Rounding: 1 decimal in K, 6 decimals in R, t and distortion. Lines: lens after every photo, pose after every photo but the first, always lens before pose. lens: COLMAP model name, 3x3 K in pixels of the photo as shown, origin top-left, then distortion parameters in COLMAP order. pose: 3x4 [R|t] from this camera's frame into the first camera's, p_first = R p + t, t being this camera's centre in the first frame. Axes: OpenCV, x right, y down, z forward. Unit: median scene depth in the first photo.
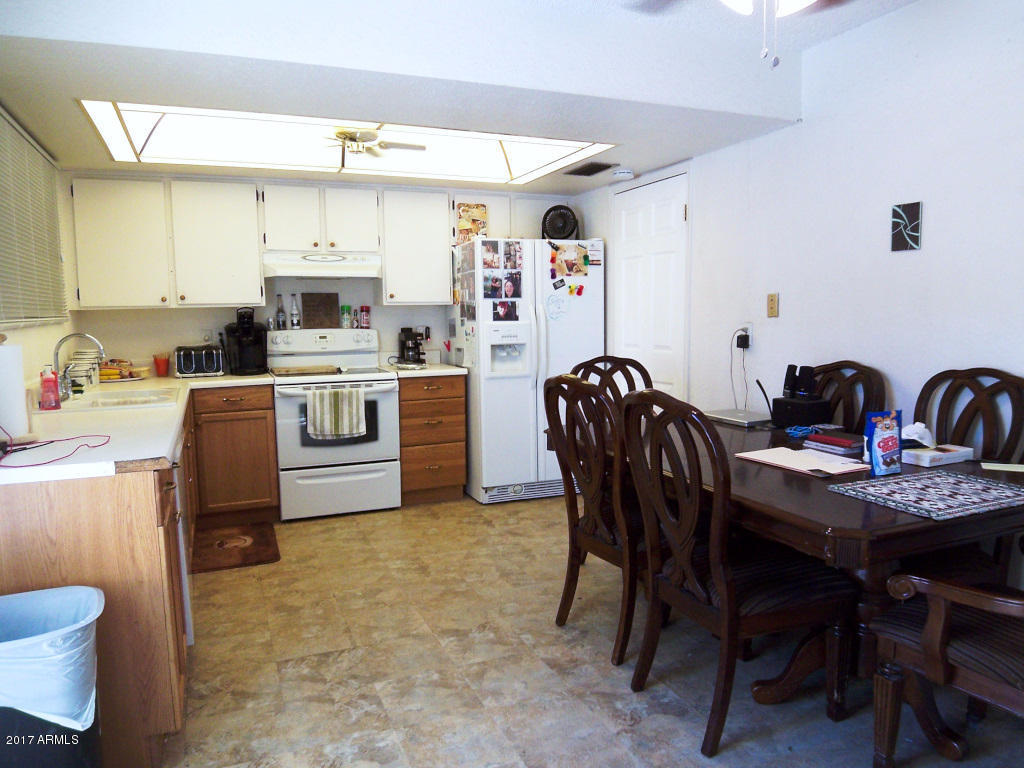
lens RADIAL K [[717.2, 0, 512.0], [0, 717.2, 384.0], [0, 0, 1]] dist [0.005884, -0.028876]
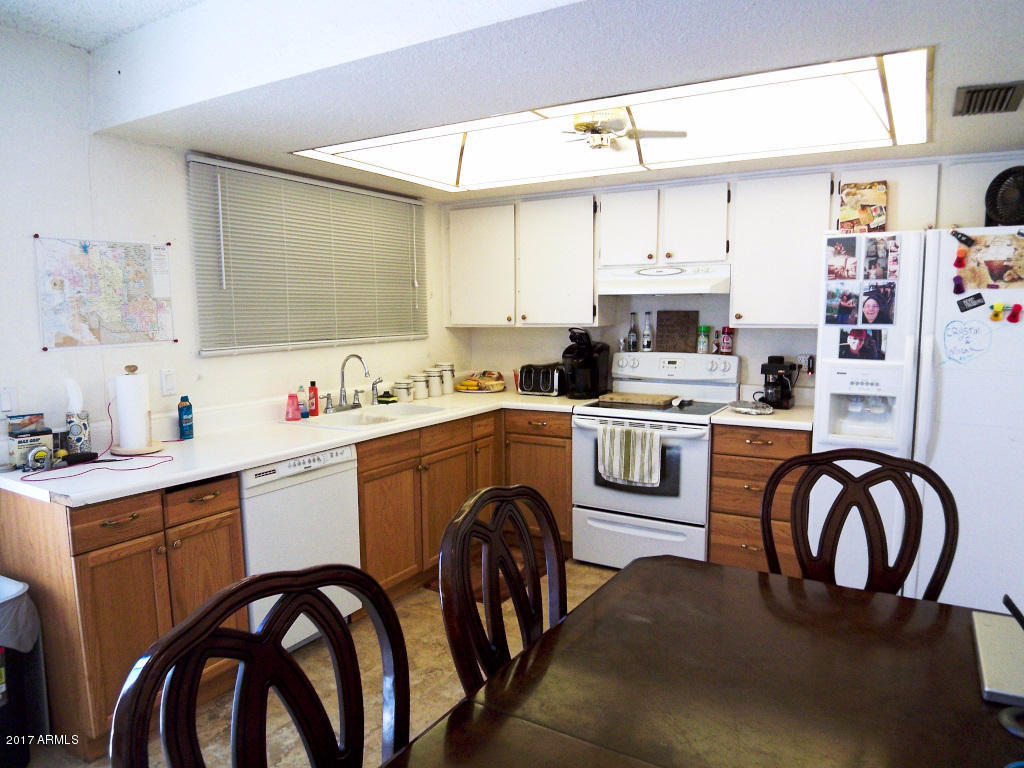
lens RADIAL K [[683.3, 0, 512.0], [0, 683.3, 384.0], [0, 0, 1]] dist [0.007017, -0.062235]
pose [[0.598717, 0.094717, -0.795341, 0.295115], [-0.083151, 0.994968, 0.055896, -0.073879], [0.796633, 0.032667, 0.603580, 0.375403]]
